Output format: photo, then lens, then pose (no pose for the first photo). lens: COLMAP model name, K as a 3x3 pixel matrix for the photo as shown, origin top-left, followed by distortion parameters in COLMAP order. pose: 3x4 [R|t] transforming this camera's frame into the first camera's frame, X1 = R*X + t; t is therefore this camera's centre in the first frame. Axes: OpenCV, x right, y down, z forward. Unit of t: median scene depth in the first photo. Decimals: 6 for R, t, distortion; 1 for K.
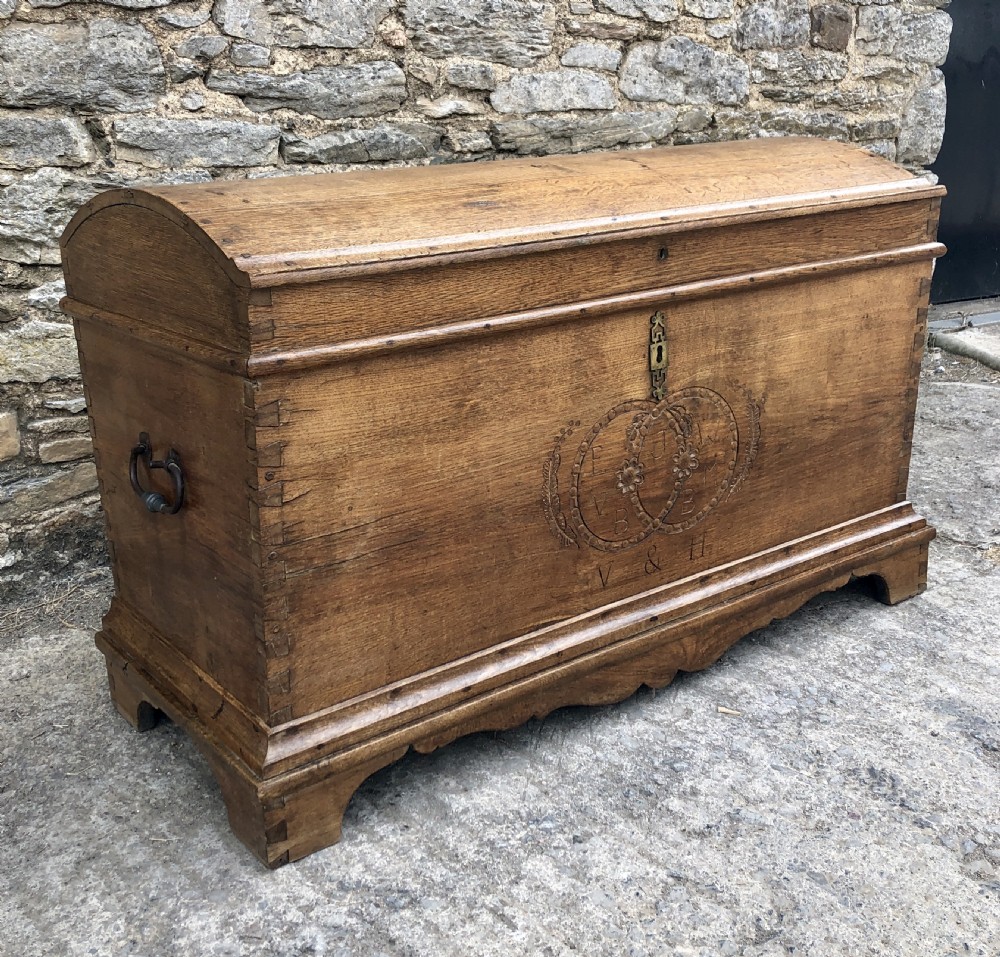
lens RADIAL K [[1246.7, 0, 514.9], [0, 1246.7, 390.9], [0, 0, 1]] dist [0.031991, 0.000000]
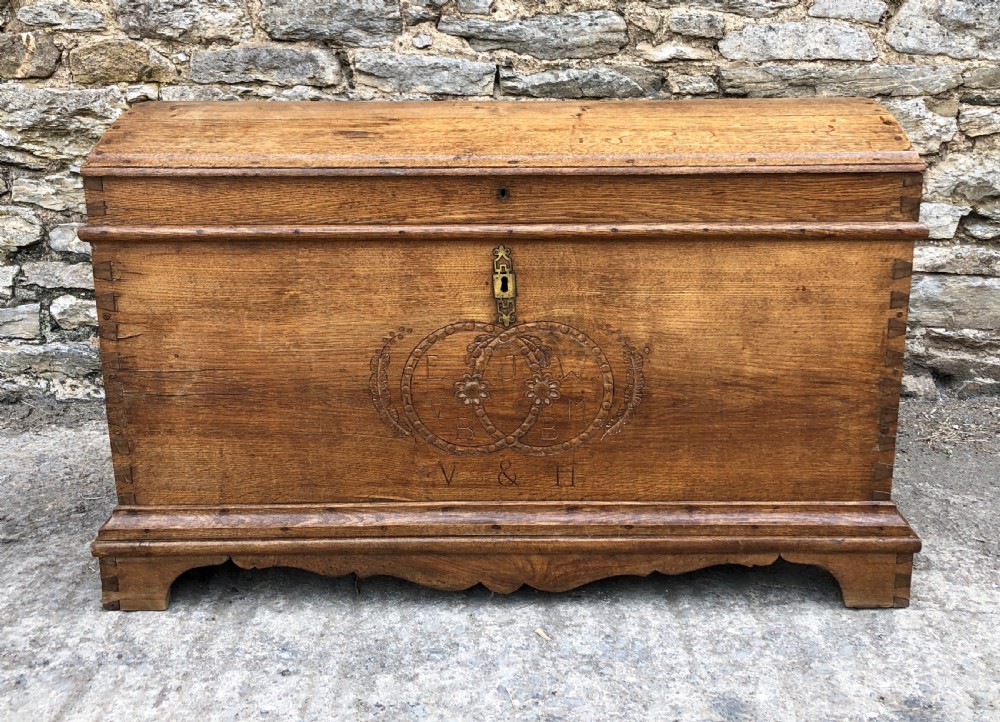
lens RADIAL K [[1153.4, 0, 531.8], [0, 1153.4, 264.7], [0, 0, 1]] dist [0.024573, 0.000000]
pose [[0.799927, 0.146521, -0.581935, 0.580397], [-0.164529, 0.986124, 0.022127, -0.058848], [0.577102, 0.078045, 0.812934, 0.155708]]
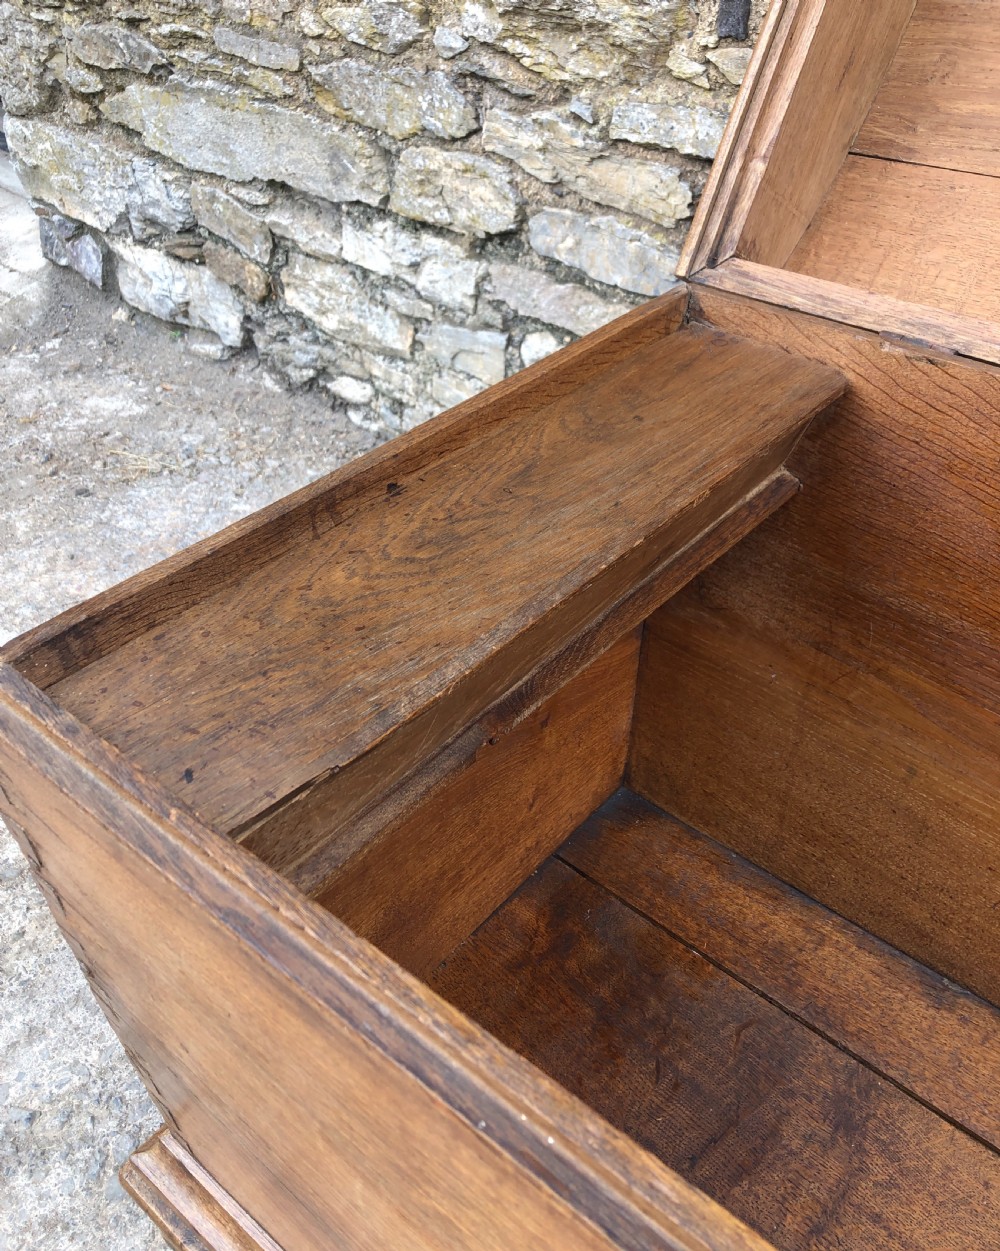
lens RADIAL K [[1091.6, 0, 501.8], [0, 1091.6, 583.2], [0, 0, 1]] dist [0.000782, 0.011517]
pose [[0.218713, 0.608847, -0.762542, 0.049978], [-0.231535, 0.791525, 0.565579, -0.176565], [0.947922, 0.052856, 0.314086, 0.669380]]
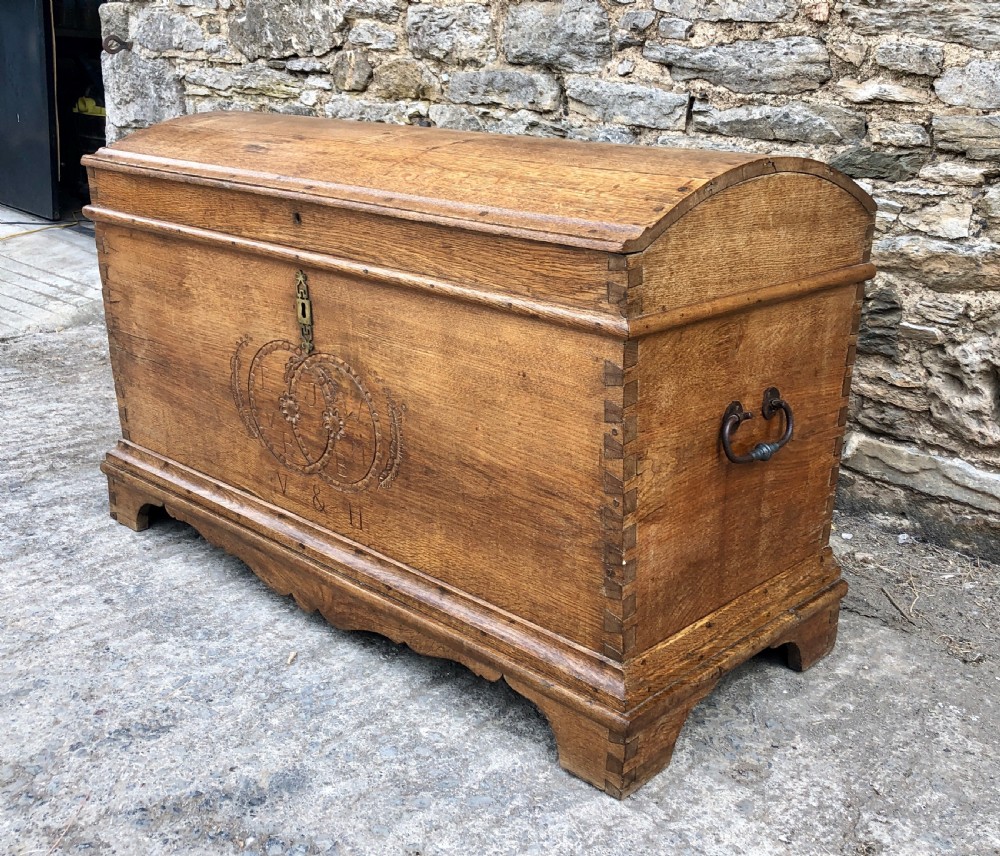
lens RADIAL K [[1165.9, 0, 512.1], [0, 1165.9, 366.1], [0, 0, 1]] dist [0.018790, 0.000000]
pose [[0.167596, 0.291283, -0.941842, 0.905923], [-0.260897, 0.934398, 0.242556, -0.225201], [0.950707, 0.205072, 0.232596, 0.763483]]
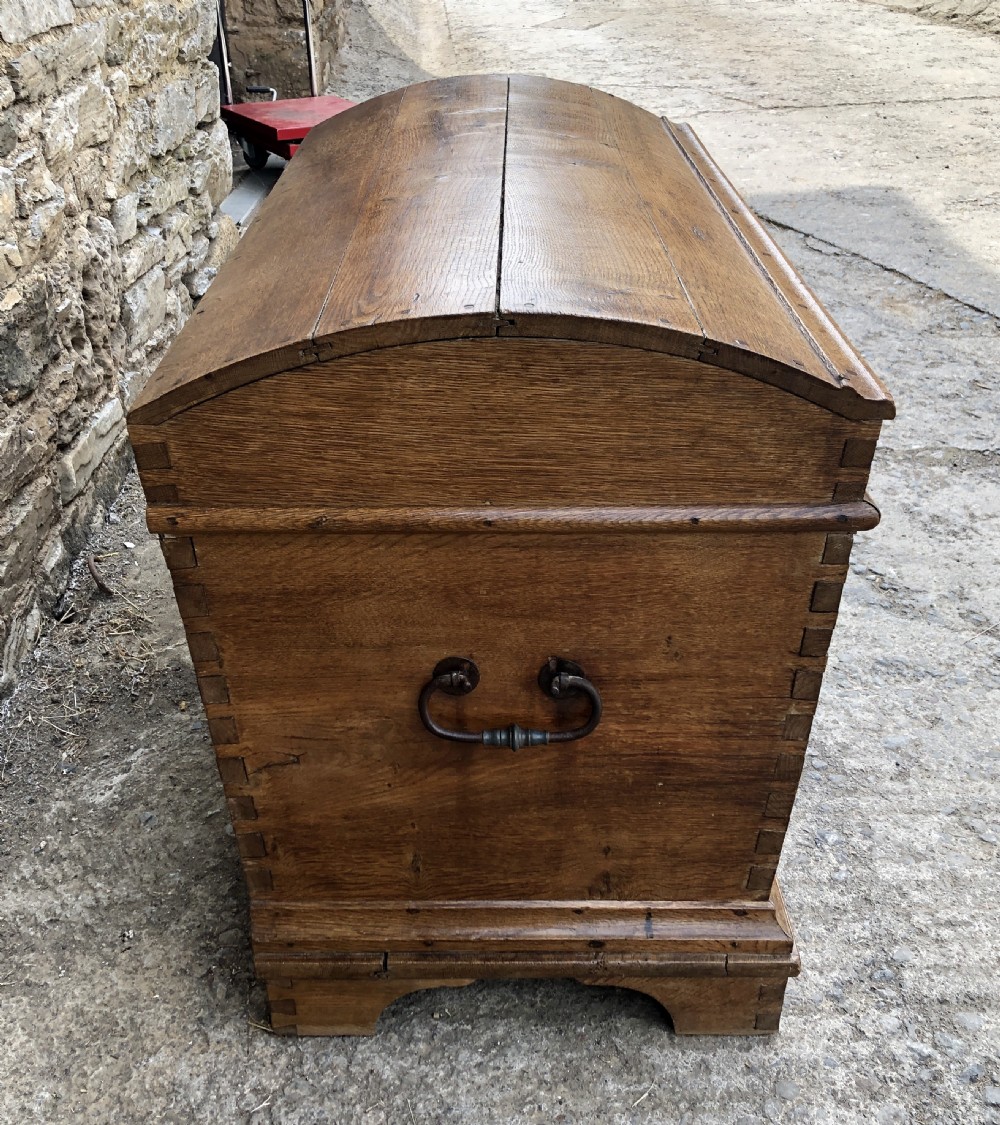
lens RADIAL K [[1221.9, 0, 528.3], [0, 1221.9, 579.6], [0, 0, 1]] dist [0.011321, 0.000000]
pose [[0.590234, -0.371853, 0.716484, -0.561558], [0.162054, 0.924095, 0.346103, -0.177747], [-0.790798, -0.088173, 0.605693, 0.438665]]
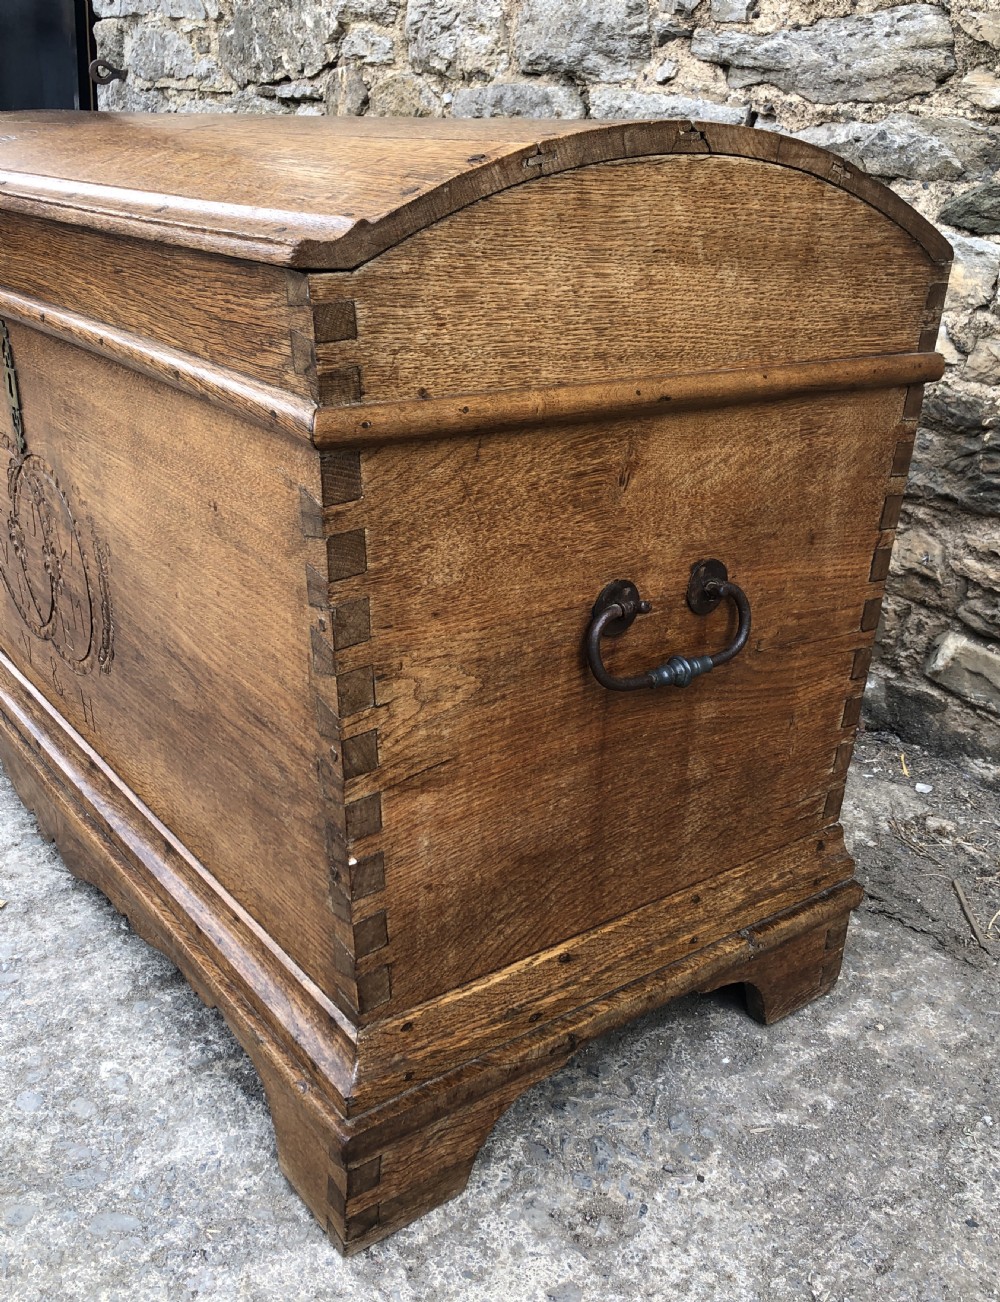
lens RADIAL K [[1249.4, 0, 521.7], [0, 1249.4, 585.8], [0, 0, 1]] dist [0.012958, 0.000000]
pose [[0.006815, 0.360072, -0.932900, 0.655514], [-0.281426, 0.895904, 0.343737, -0.201787], [0.959559, 0.260200, 0.107439, 0.990055]]
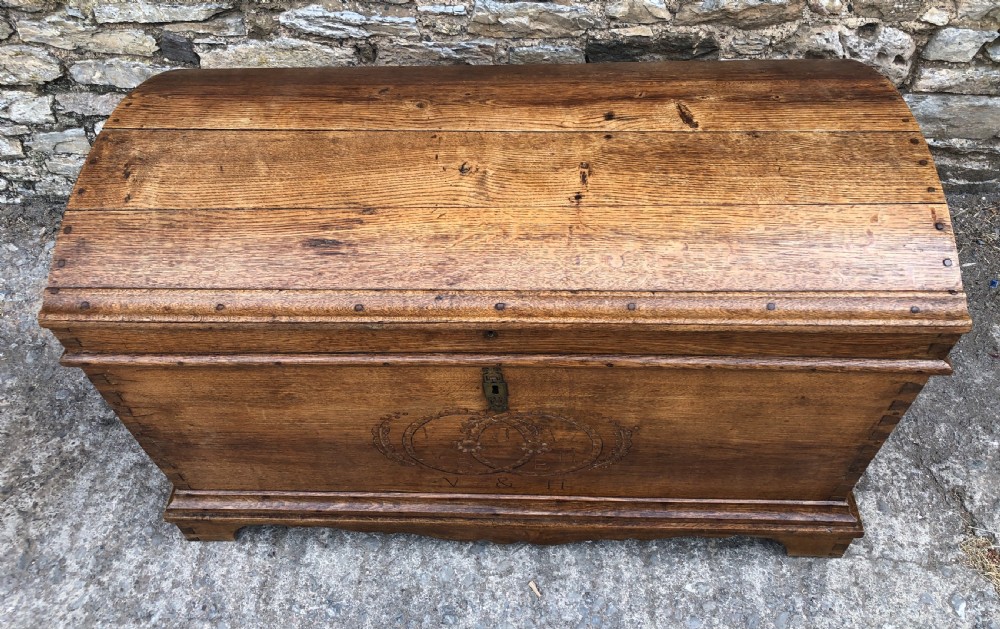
lens RADIAL K [[838.9, 0, 500.1], [0, 838.9, 294.8], [0, 0, 1]] dist [-0.009240, 0.042603]
pose [[0.770460, 0.475401, -0.424719, 0.313078], [-0.139018, 0.775498, 0.615854, -0.436498], [0.622146, -0.415447, 0.663580, 0.447961]]
